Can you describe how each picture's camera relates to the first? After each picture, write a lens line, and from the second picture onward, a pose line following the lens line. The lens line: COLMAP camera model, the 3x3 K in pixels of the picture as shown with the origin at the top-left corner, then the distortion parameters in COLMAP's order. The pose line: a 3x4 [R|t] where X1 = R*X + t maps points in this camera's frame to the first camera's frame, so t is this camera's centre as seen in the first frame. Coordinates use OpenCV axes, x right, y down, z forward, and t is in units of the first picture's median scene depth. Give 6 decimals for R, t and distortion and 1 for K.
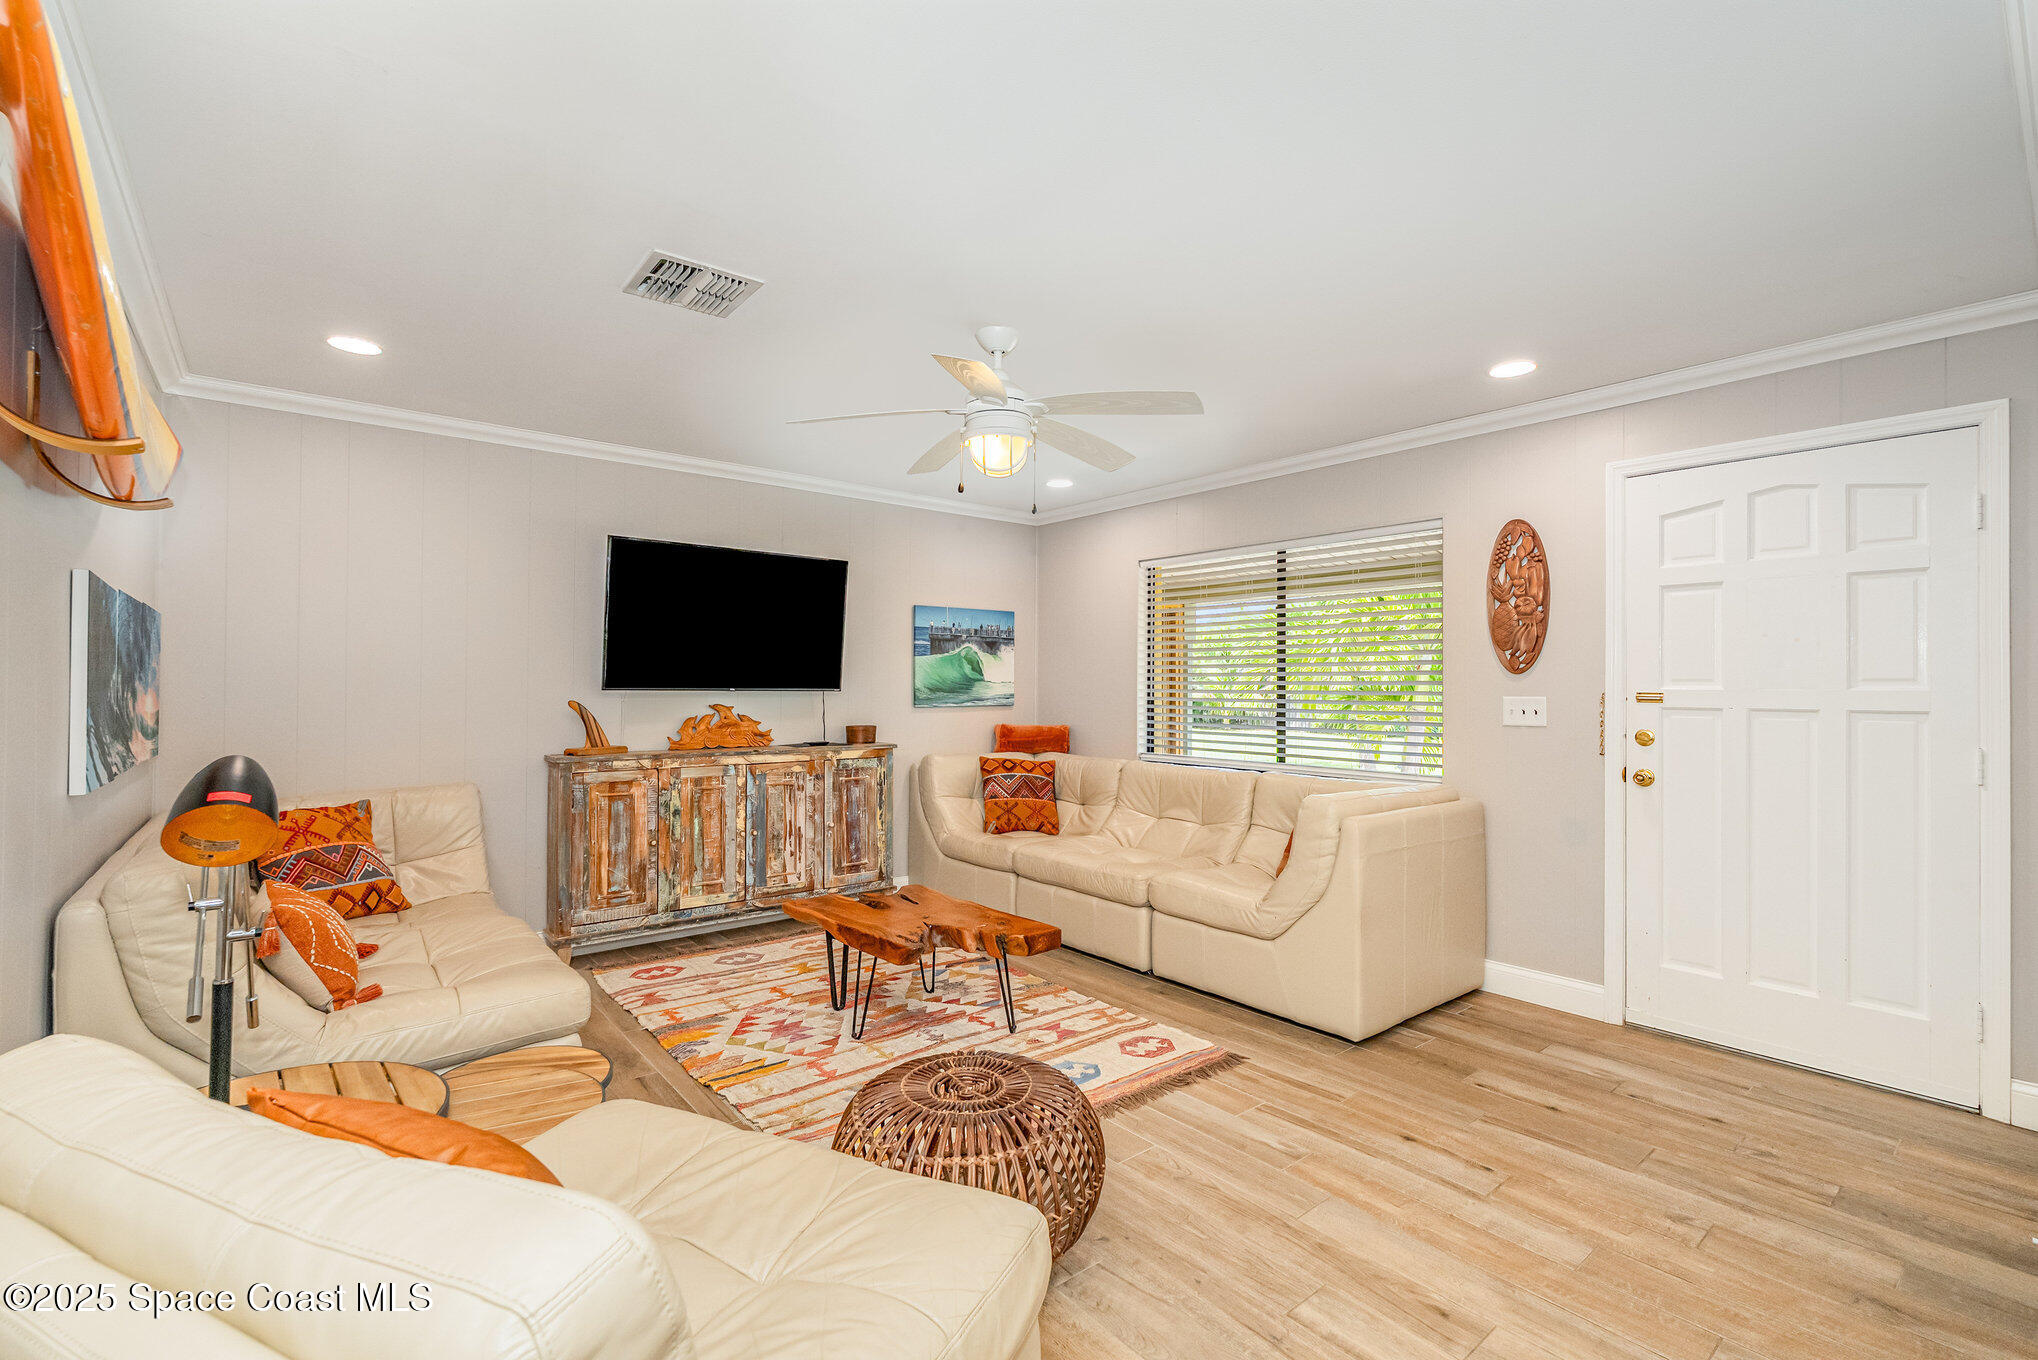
lens RADIAL K [[896.1, 0, 1020.5], [0, 896.1, 678.9], [0, 0, 1]] dist [-0.002368, -0.001626]
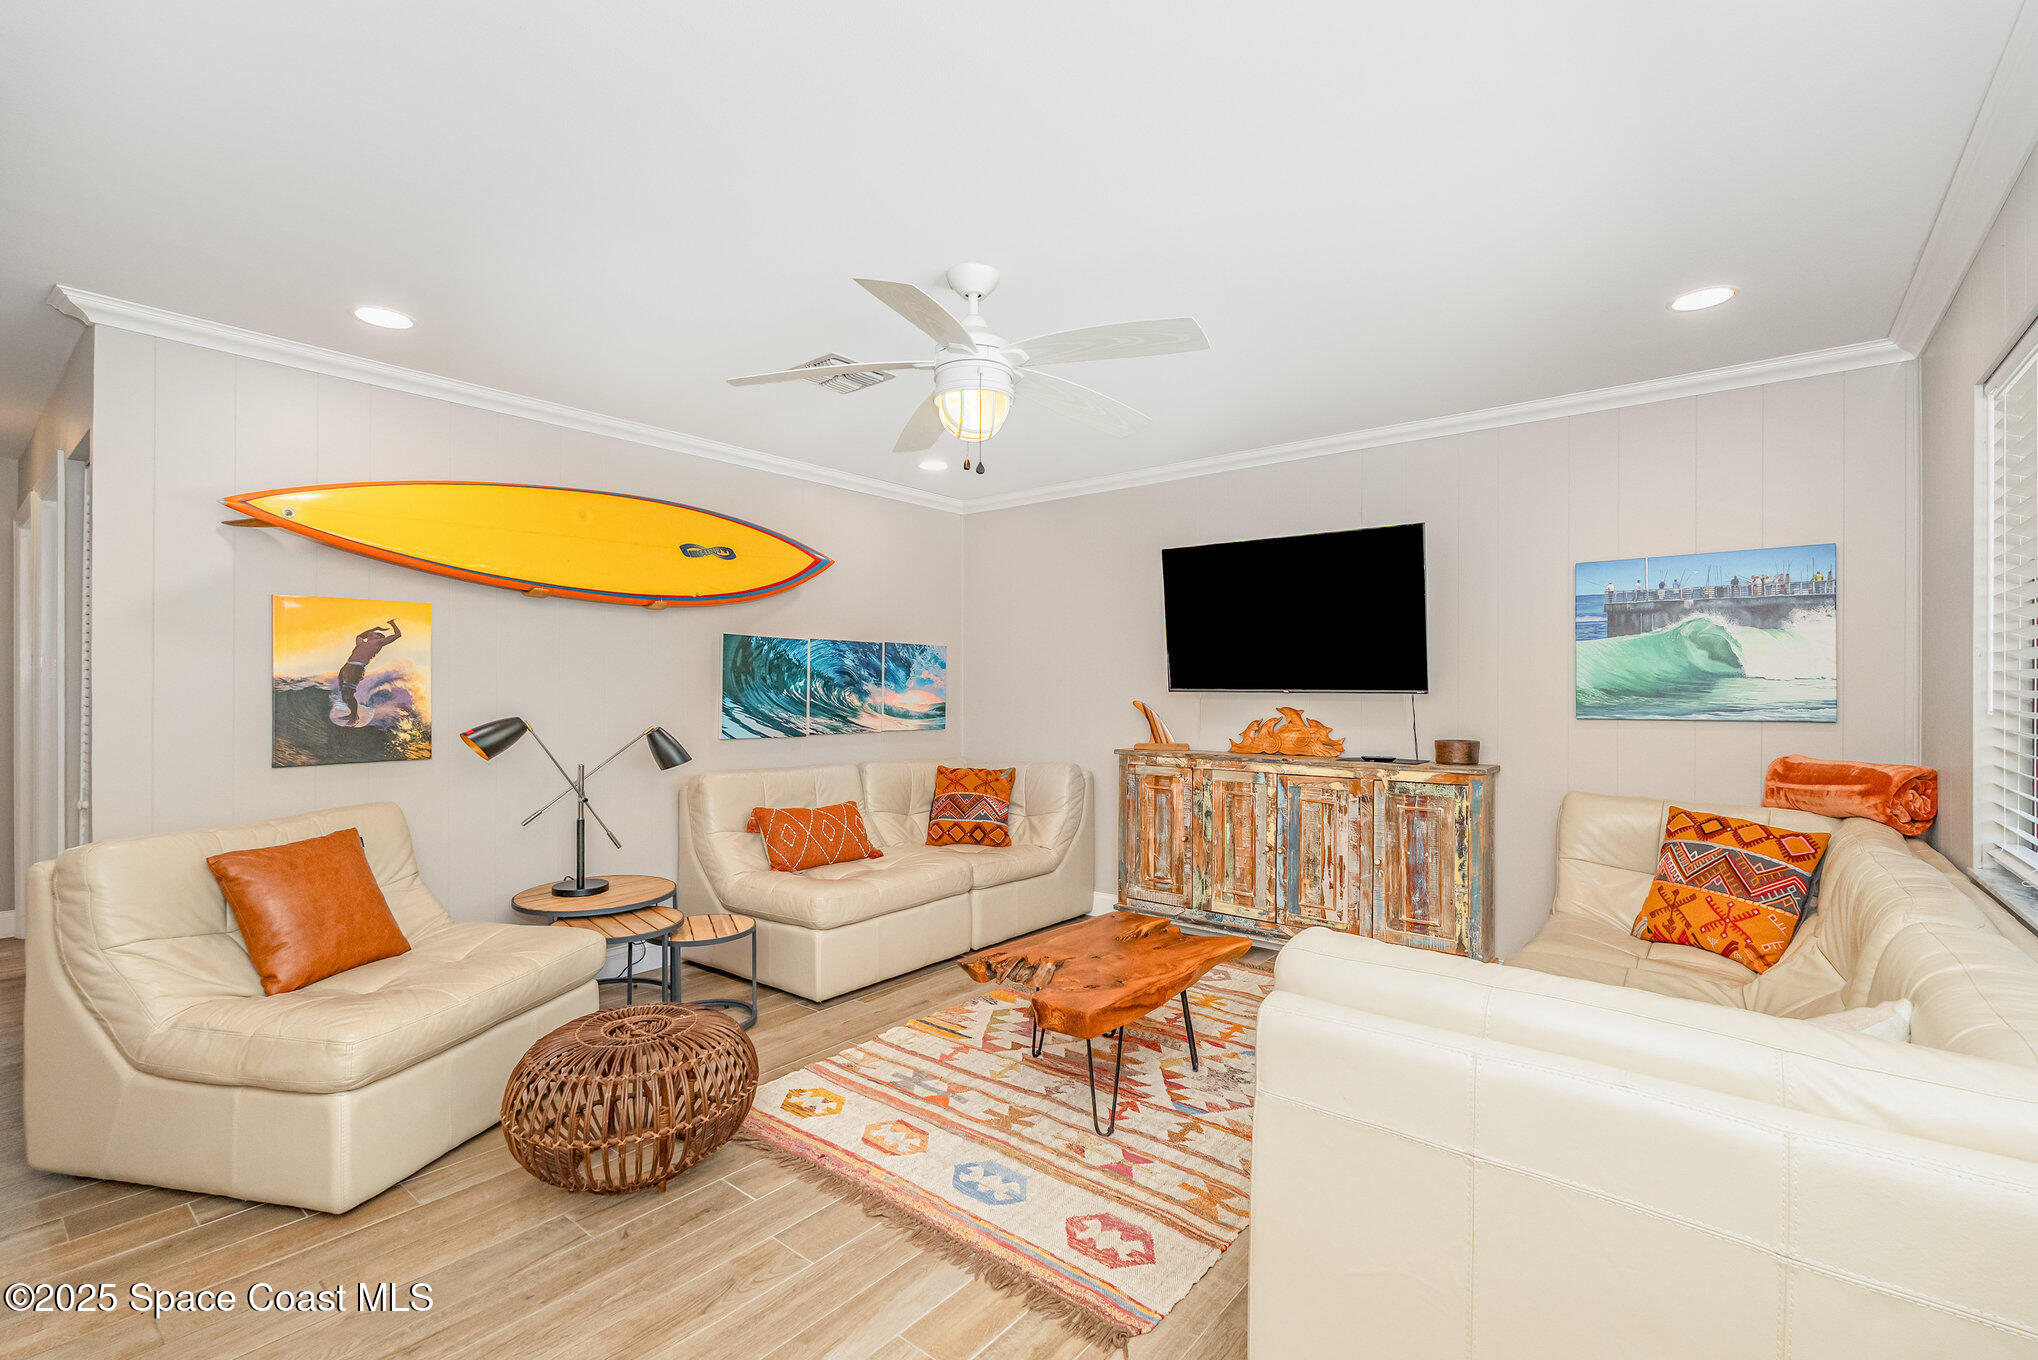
lens RADIAL K [[896.1, 0, 1028.3], [0, 896.1, 686.9], [0, 0, 1]] dist [-0.002368, -0.001626]
pose [[0.206443, -0.007653, -0.978429, 0.534576], [0.008513, 0.999946, -0.006025, 0.010615], [0.978422, -0.007085, 0.206497, 0.568481]]
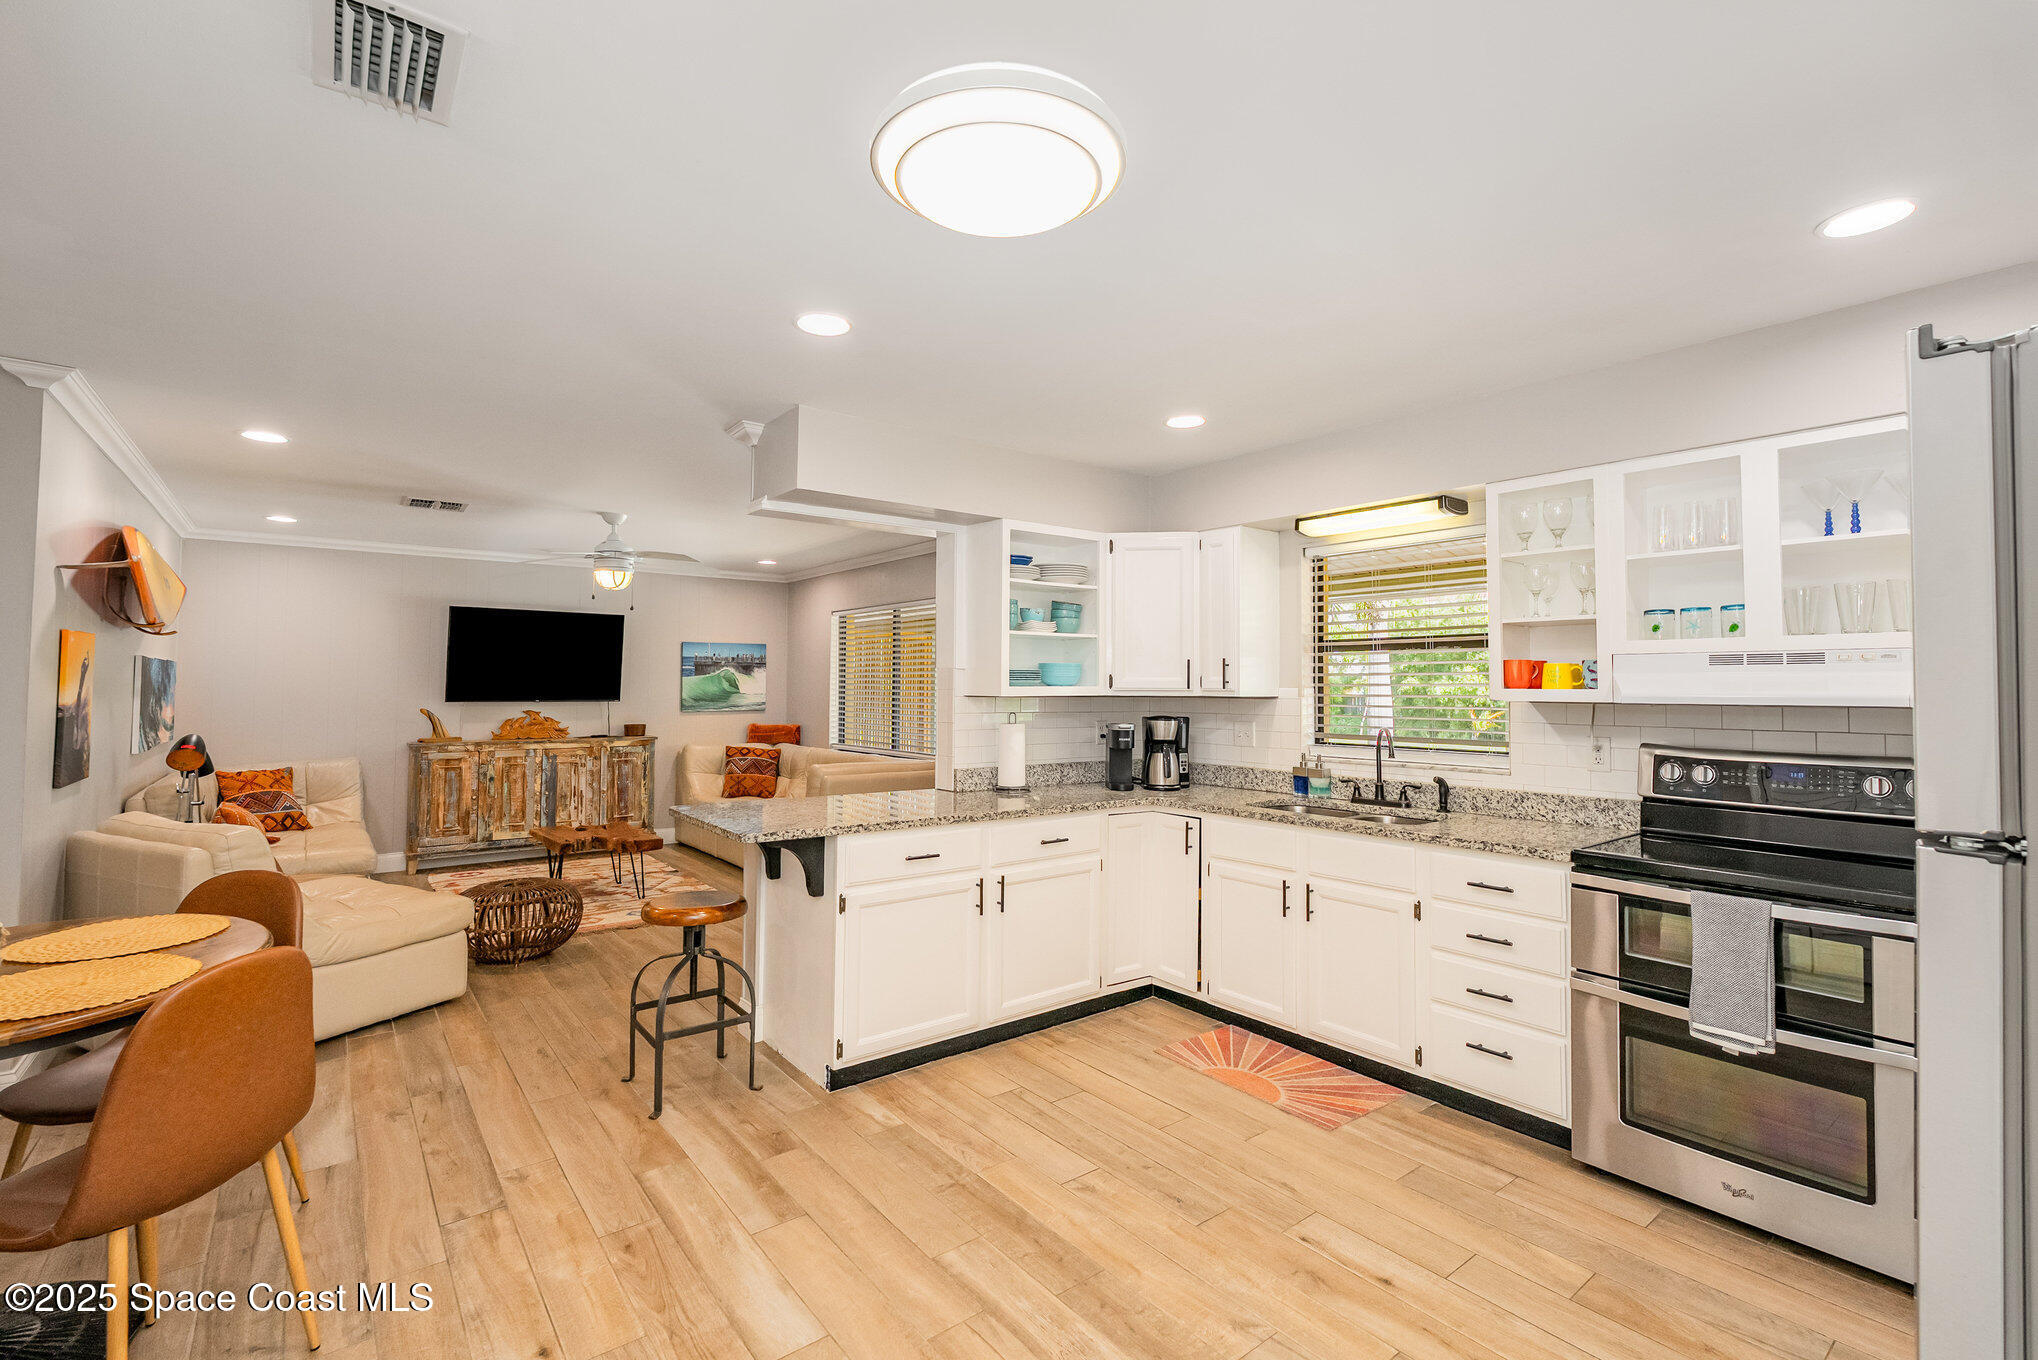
lens RADIAL K [[896.1, 0, 1010.1], [0, 896.1, 643.8], [0, 0, 1]] dist [-0.002368, -0.001626]
pose [[0.999595, -0.003024, -0.028279, 0.557039], [0.001915, 0.999230, -0.039186, -0.025547], [0.028376, 0.039116, 0.998832, -0.547434]]
